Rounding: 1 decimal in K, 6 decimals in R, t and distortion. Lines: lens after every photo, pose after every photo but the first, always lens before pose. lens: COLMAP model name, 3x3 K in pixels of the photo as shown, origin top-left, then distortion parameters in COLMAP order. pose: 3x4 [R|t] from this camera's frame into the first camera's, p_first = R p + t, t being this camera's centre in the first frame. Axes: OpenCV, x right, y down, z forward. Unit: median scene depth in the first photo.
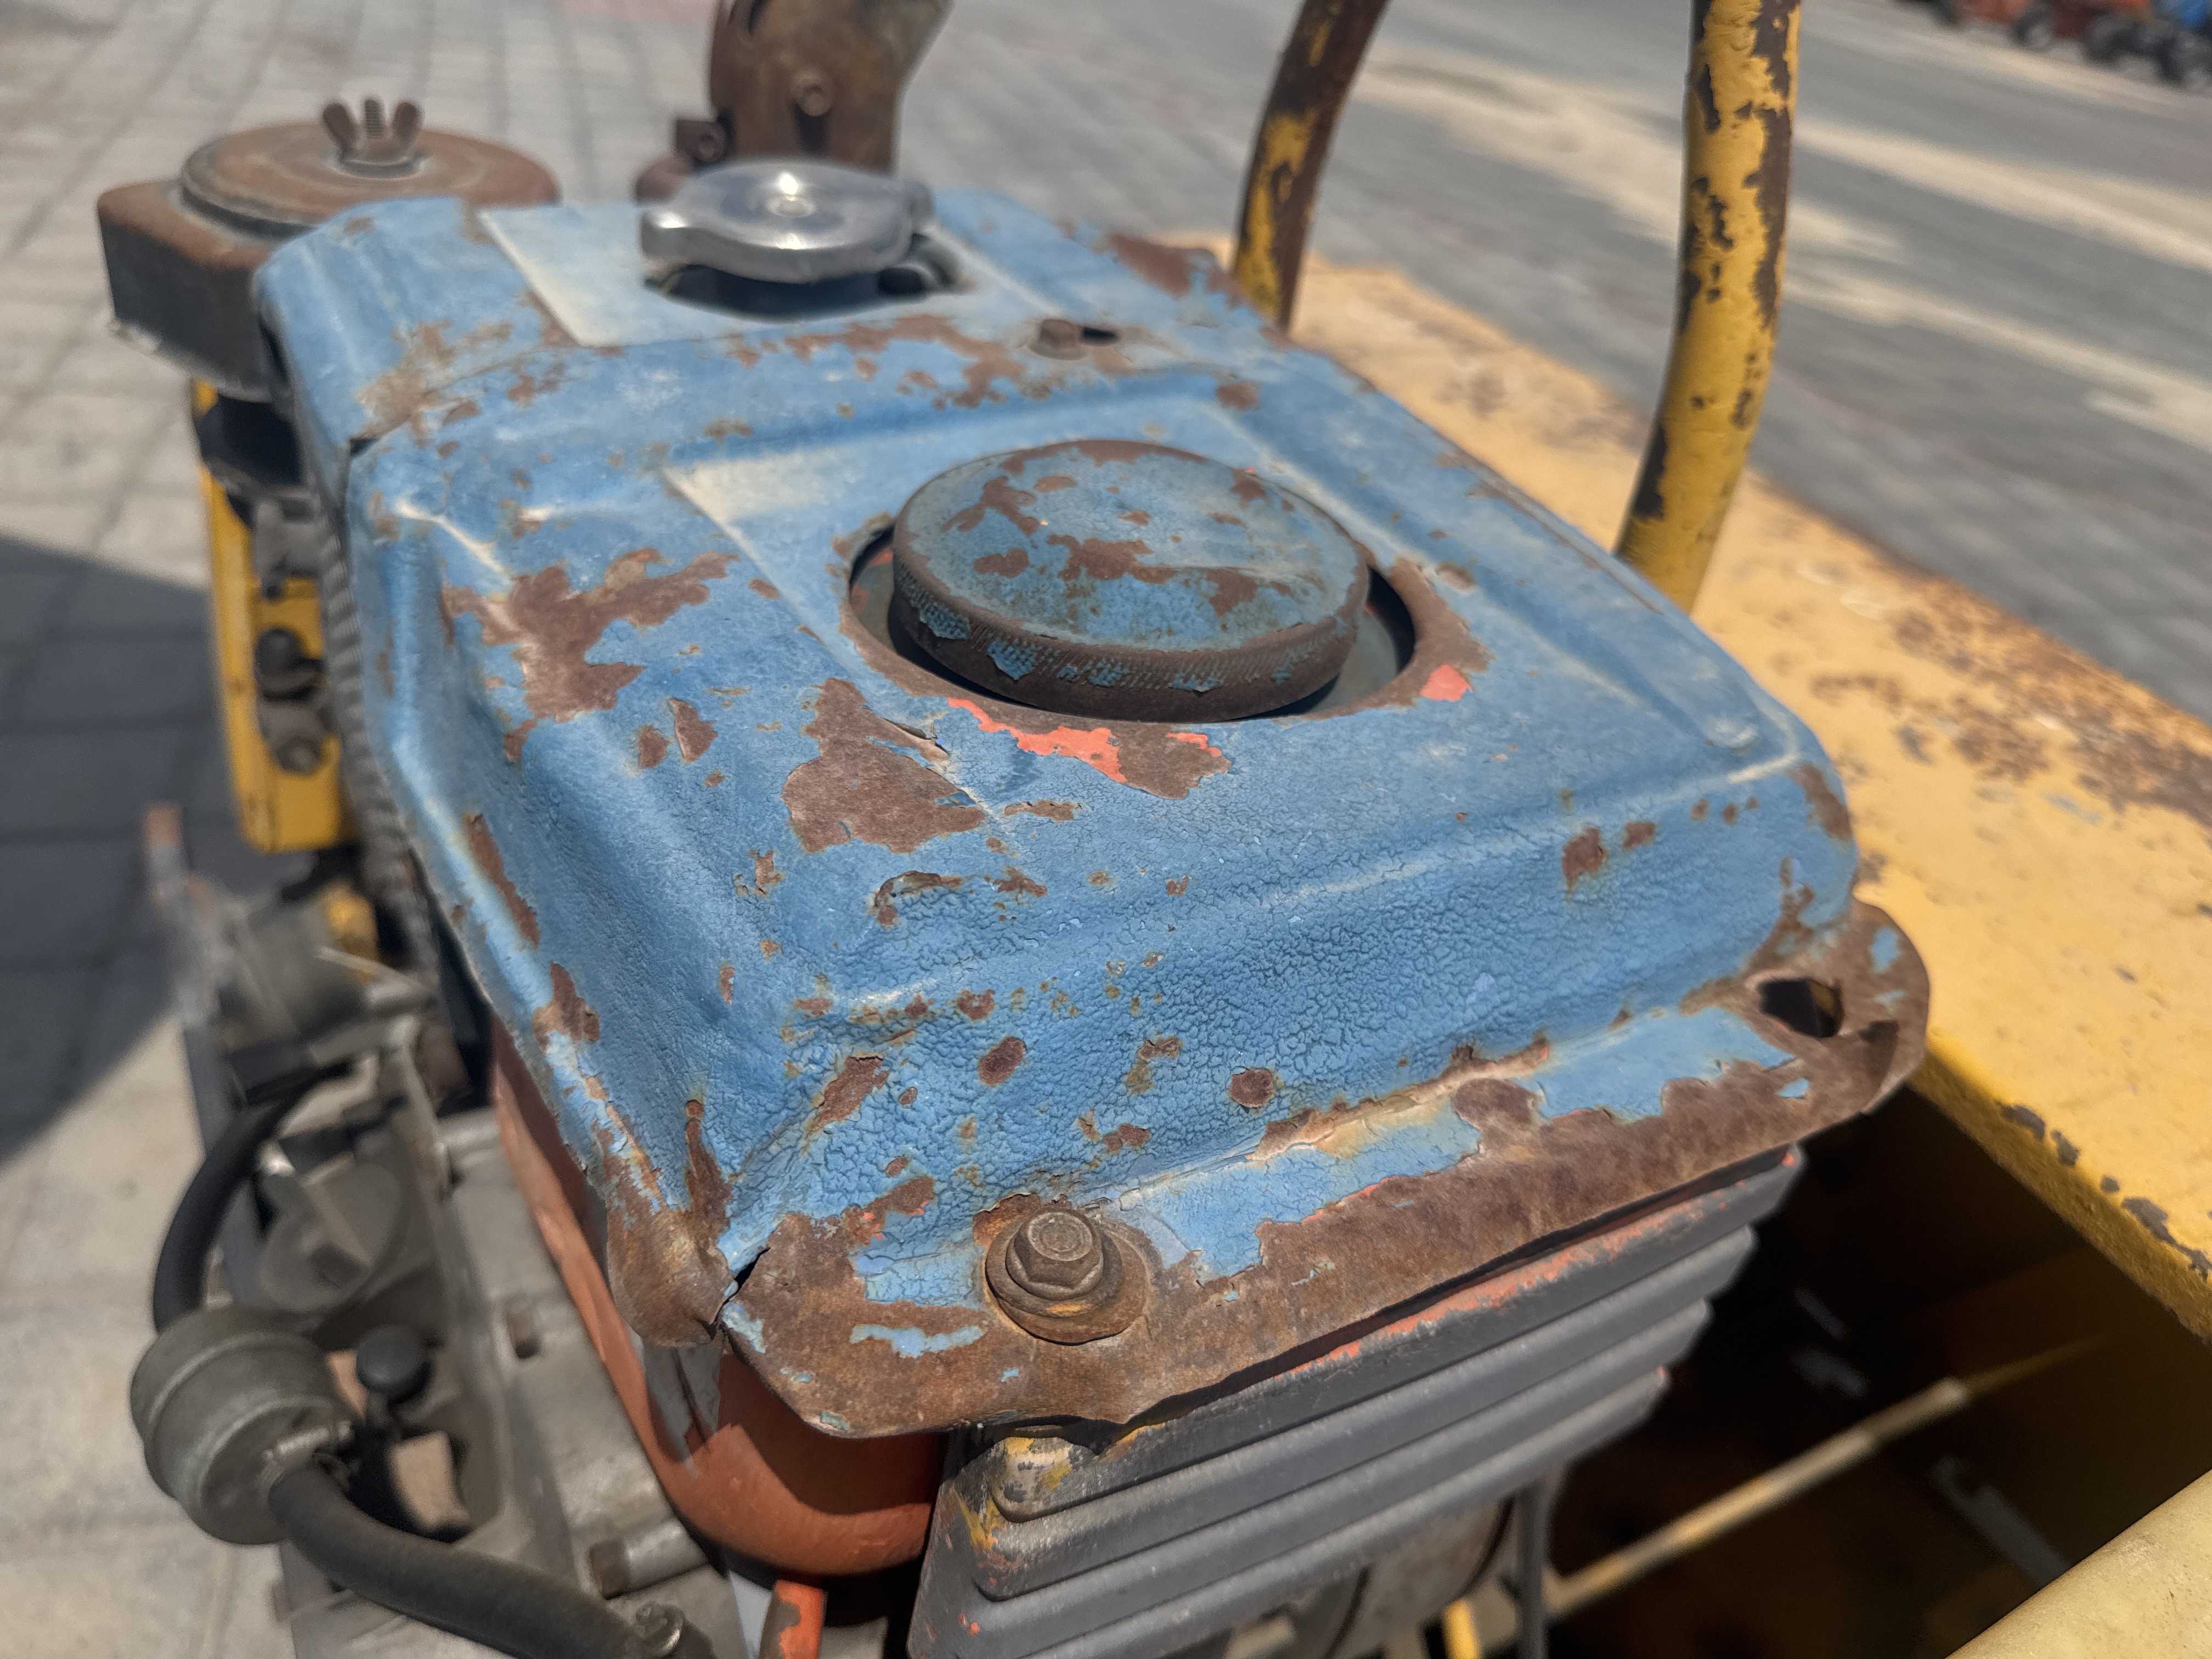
lens RADIAL K [[1601.7, 0, 1130.7], [0, 1601.7, 831.7], [0, 0, 1]] dist [0.050019, -0.094403]
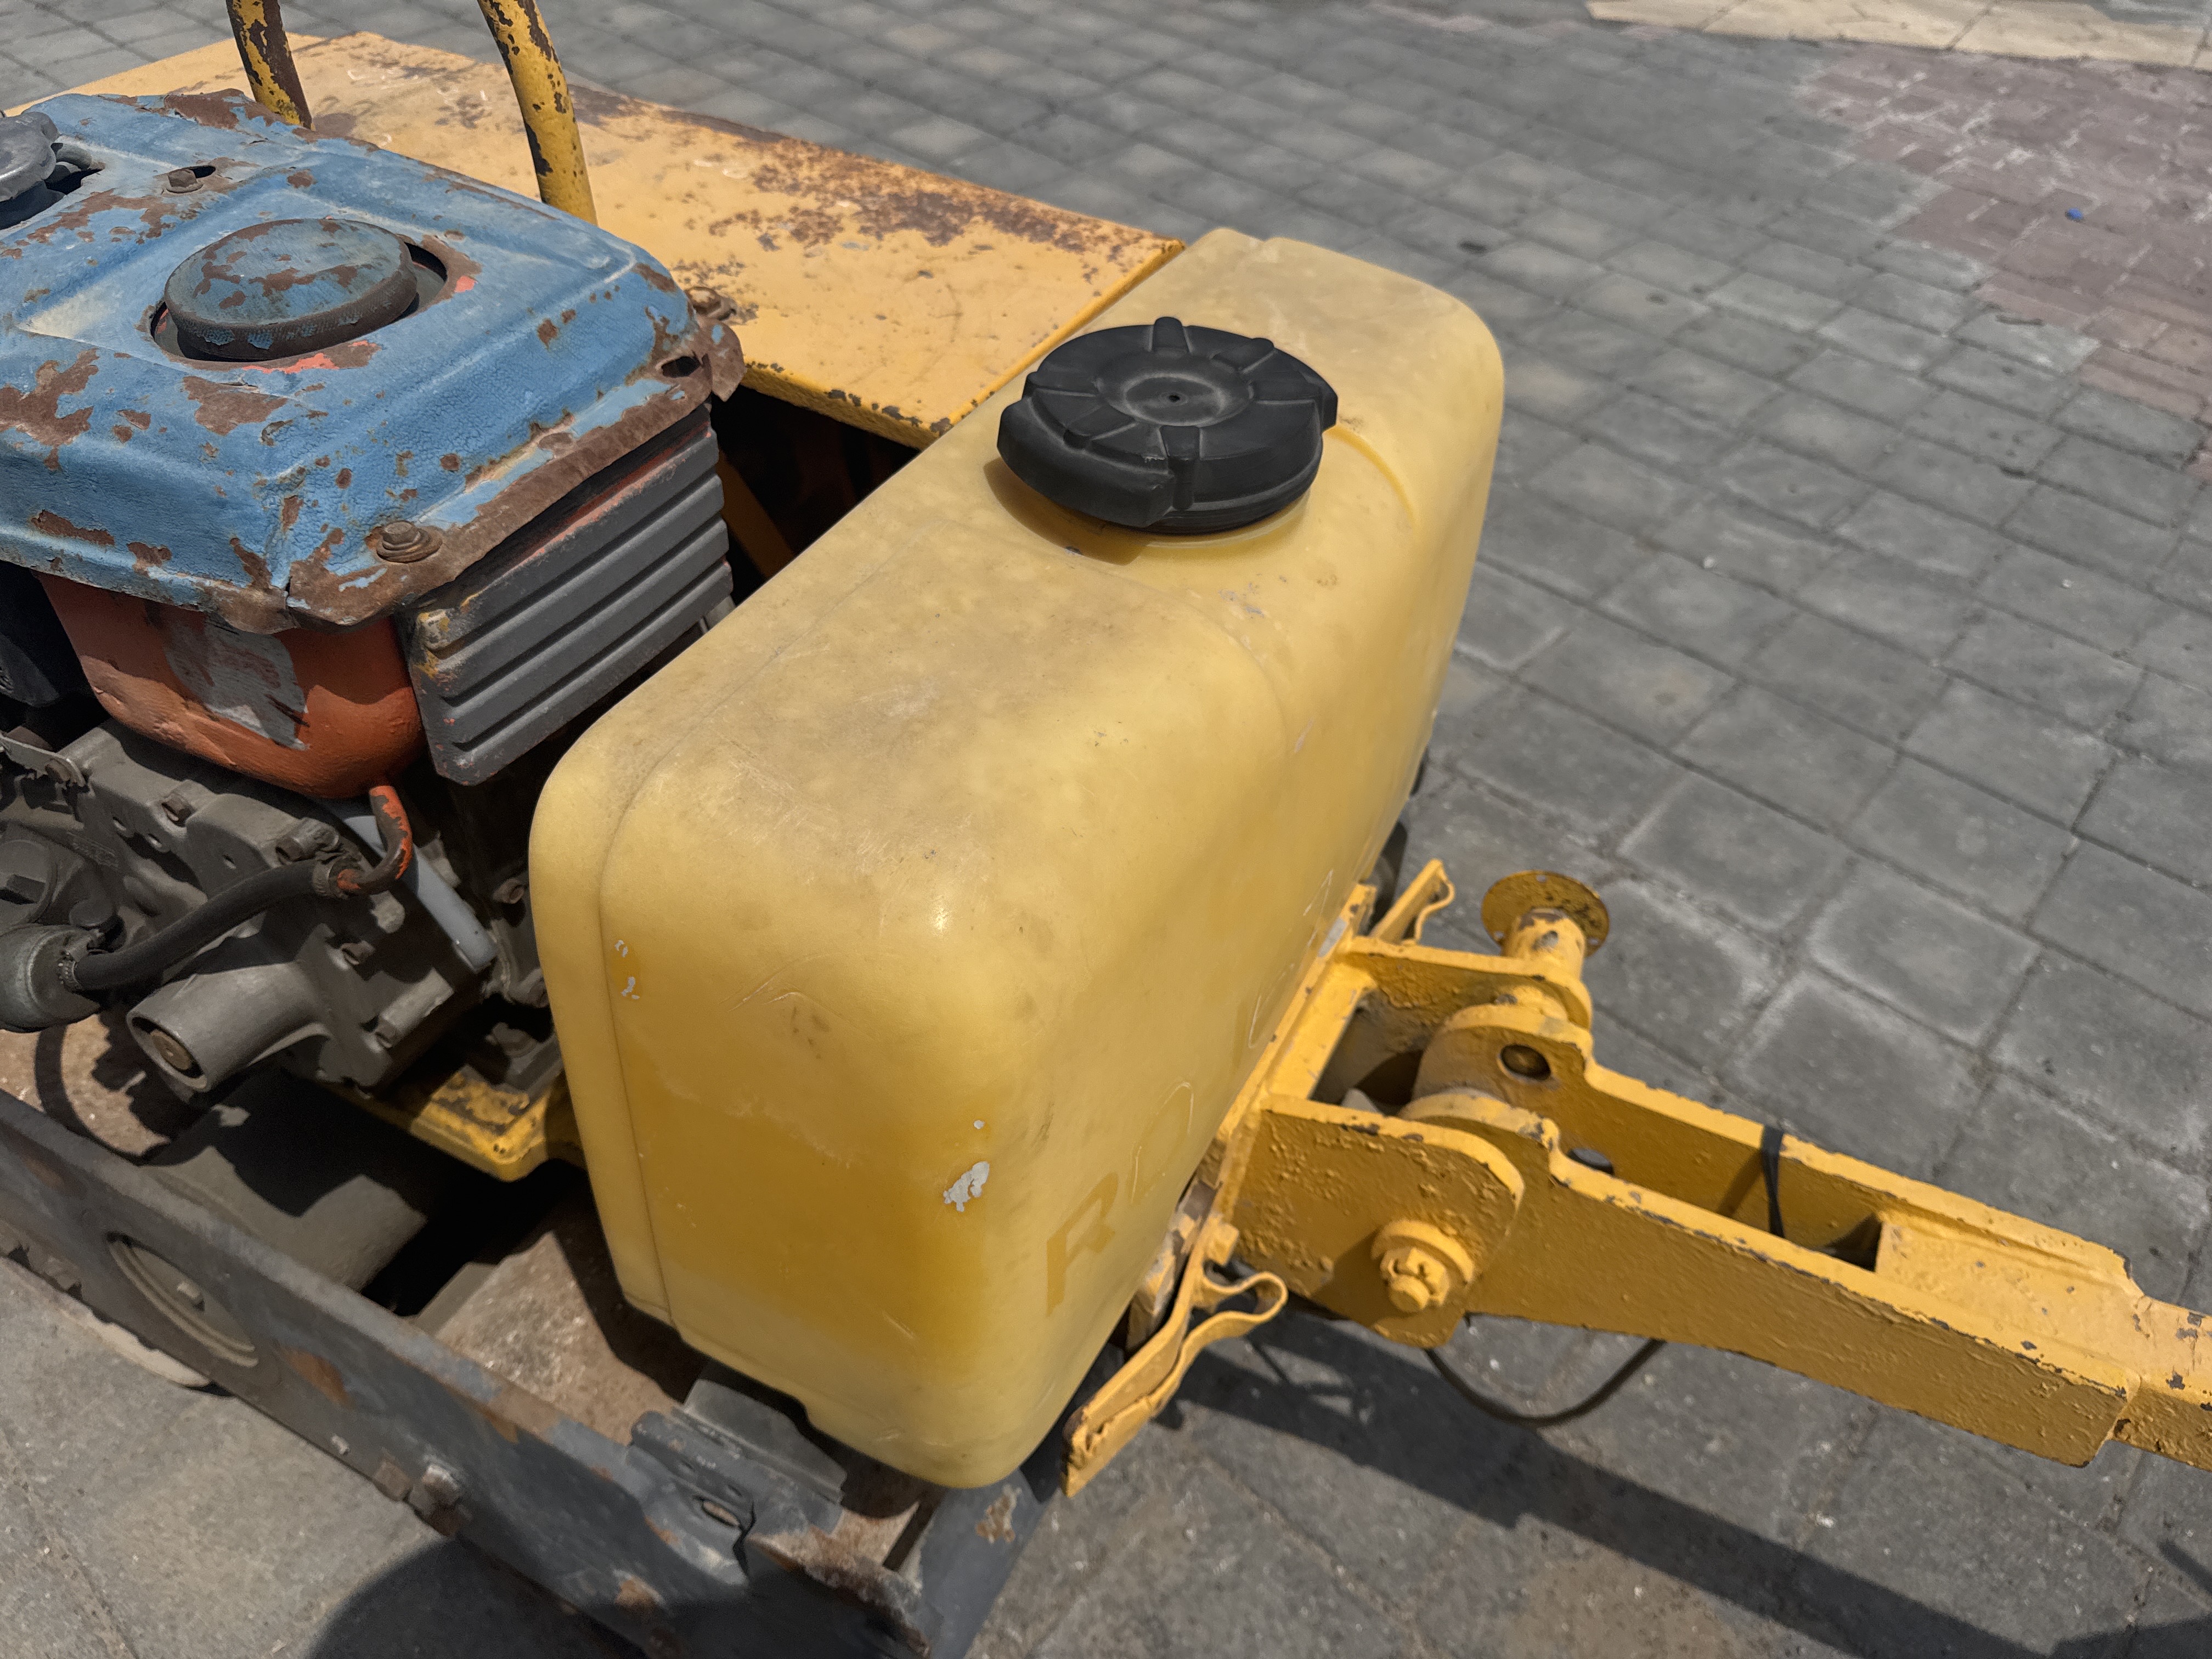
lens RADIAL K [[1607.0, 0, 1106.5], [0, 1607.0, 819.1], [0, 0, 1]] dist [-0.014457, -0.001295]
pose [[0.835867, -0.452618, 0.310586, -0.080841], [0.381999, 0.885942, 0.263026, 0.328138], [-0.394212, -0.101211, 0.913429, -1.467574]]
